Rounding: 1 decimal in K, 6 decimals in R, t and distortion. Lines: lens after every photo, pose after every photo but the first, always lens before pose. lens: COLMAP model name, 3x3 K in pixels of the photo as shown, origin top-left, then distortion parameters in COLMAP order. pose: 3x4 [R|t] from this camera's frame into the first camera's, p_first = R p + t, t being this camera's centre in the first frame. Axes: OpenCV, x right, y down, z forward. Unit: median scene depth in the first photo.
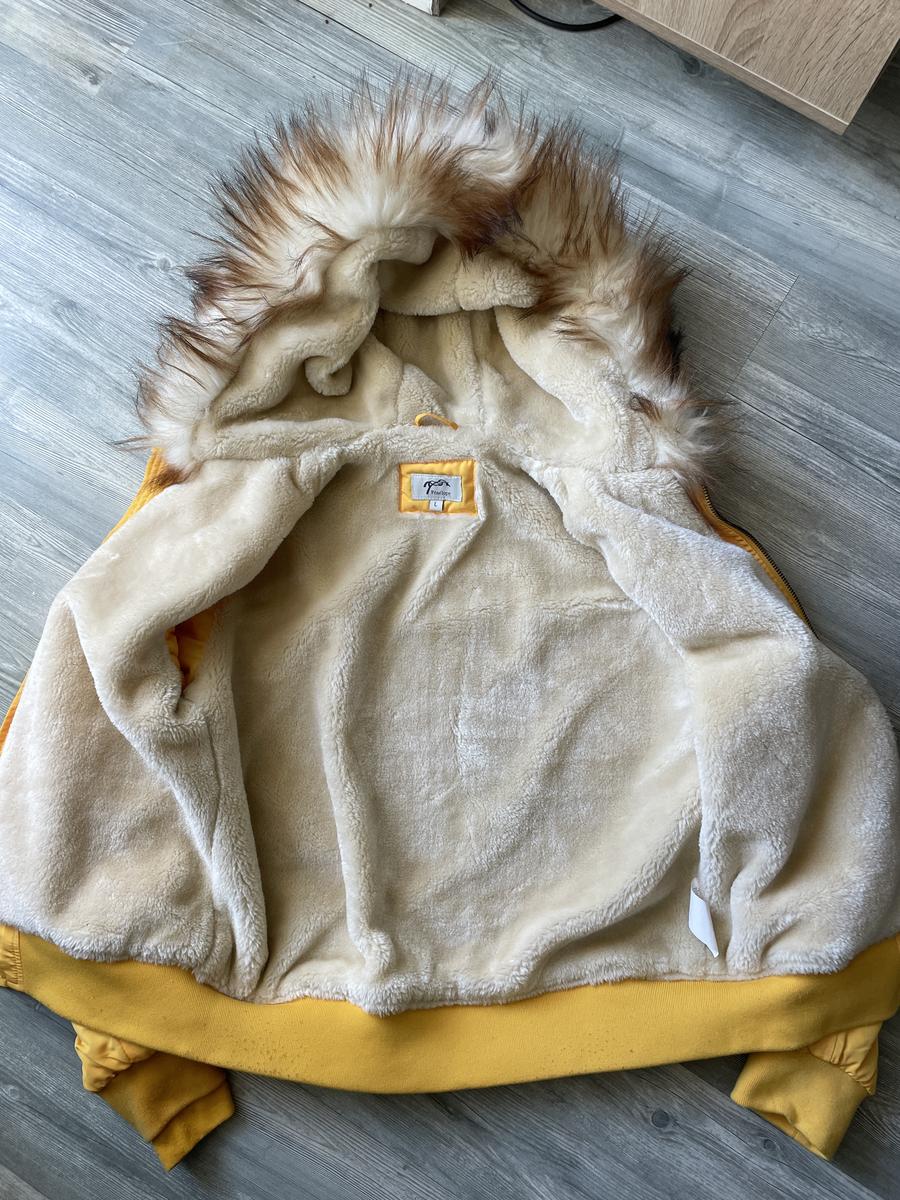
lens RADIAL K [[941.7, 0, 473.2], [0, 941.7, 609.8], [0, 0, 1]] dist [0.041322, -0.067042]
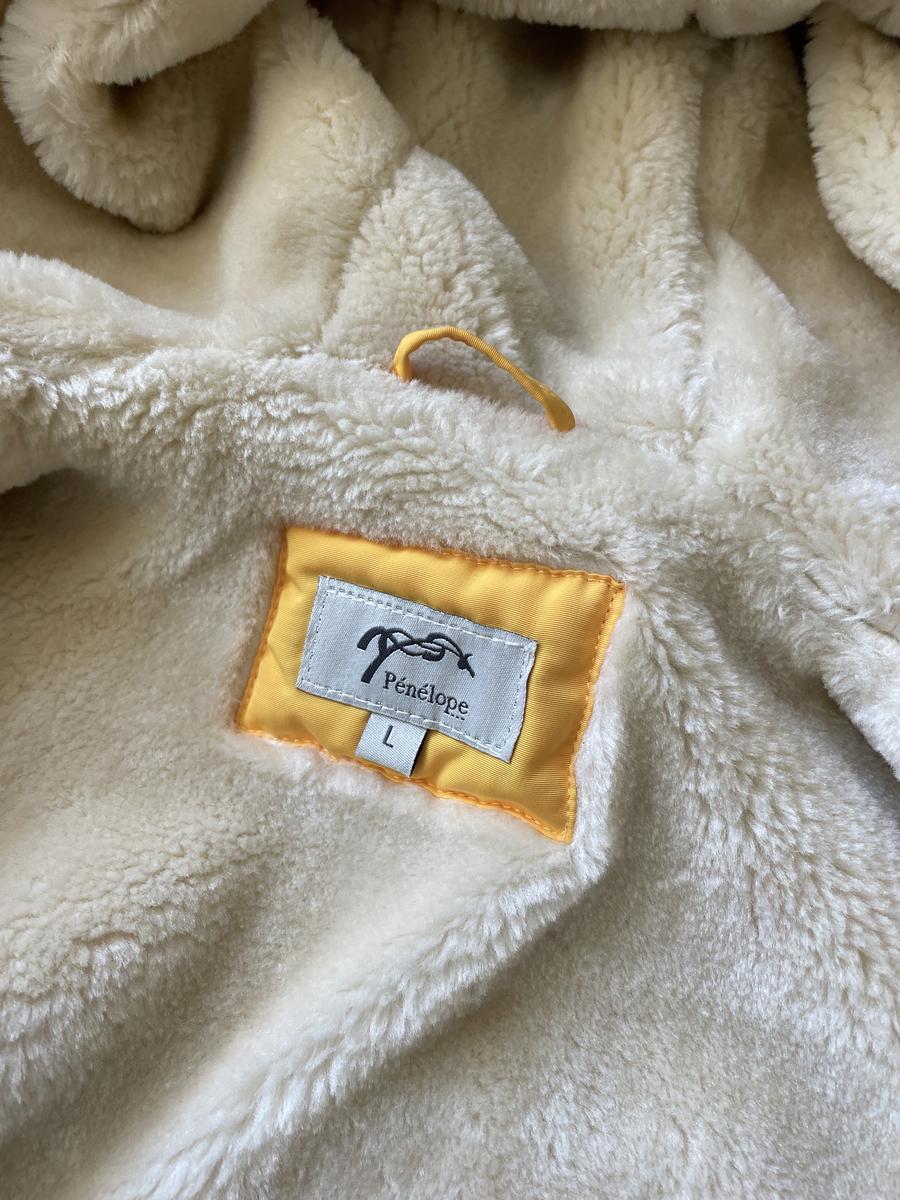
lens RADIAL K [[918.9, 0, 447.6], [0, 918.9, 598.1], [0, 0, 1]] dist [0.051303, -0.081516]
pose [[0.966324, 0.244194, -0.081160, -0.017726], [-0.254999, 0.951039, -0.174643, -0.110020], [0.034539, 0.189458, 0.981281, 0.793711]]
